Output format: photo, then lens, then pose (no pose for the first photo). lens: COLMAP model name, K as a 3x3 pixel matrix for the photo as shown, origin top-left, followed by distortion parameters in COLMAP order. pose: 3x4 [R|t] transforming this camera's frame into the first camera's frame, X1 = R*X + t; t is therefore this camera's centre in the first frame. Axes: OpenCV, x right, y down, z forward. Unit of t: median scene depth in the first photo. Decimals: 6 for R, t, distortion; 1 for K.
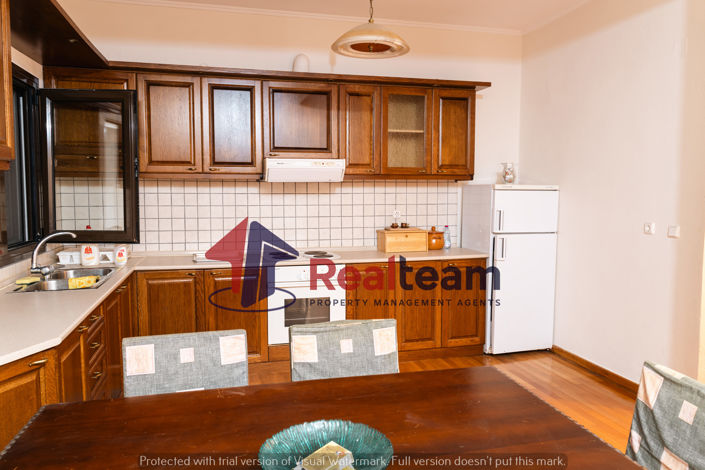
lens RADIAL K [[542.1, 0, 355.8], [0, 542.1, 233.3], [0, 0, 1]] dist [0.011510, -0.019706]
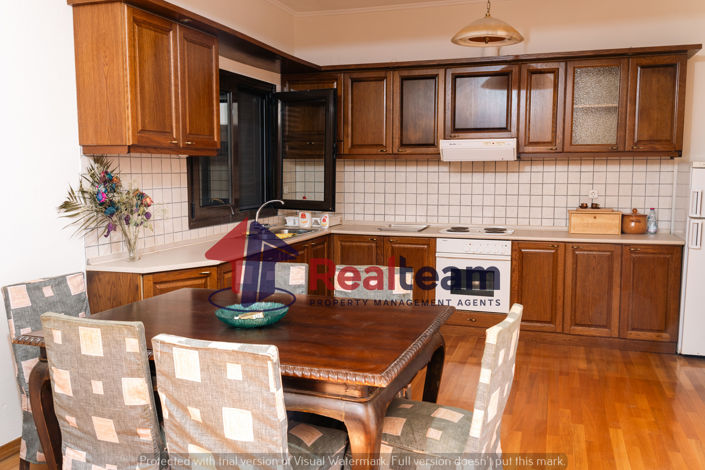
lens RADIAL K [[616.4, 0, 349.3], [0, 616.4, 236.4], [0, 0, 1]] dist [0.014973, -0.013955]
pose [[0.833697, 0.058080, -0.549160, 0.354780], [-0.042616, 0.998255, 0.040880, 0.013545], [0.550576, -0.010678, 0.834717, -0.142877]]
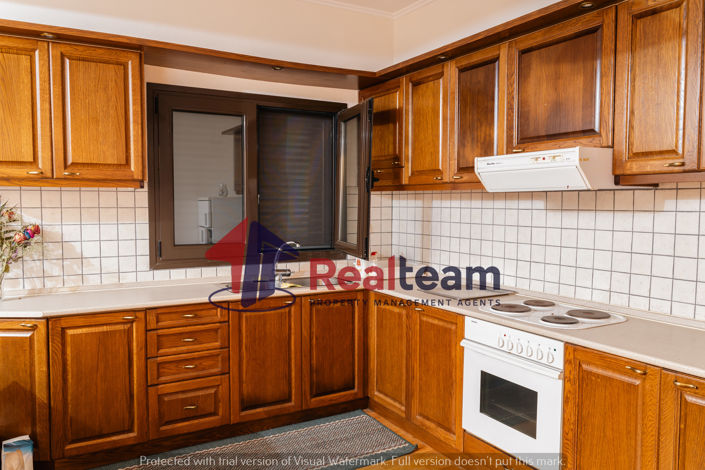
lens RADIAL K [[542.1, 0, 350.8], [0, 542.1, 233.3], [0, 0, 1]] dist [0.011510, -0.019706]
pose [[0.252810, 0.053681, -0.966026, 0.427115], [-0.080567, 0.996160, 0.034271, -0.050225], [0.964156, 0.069166, 0.256164, 0.629902]]
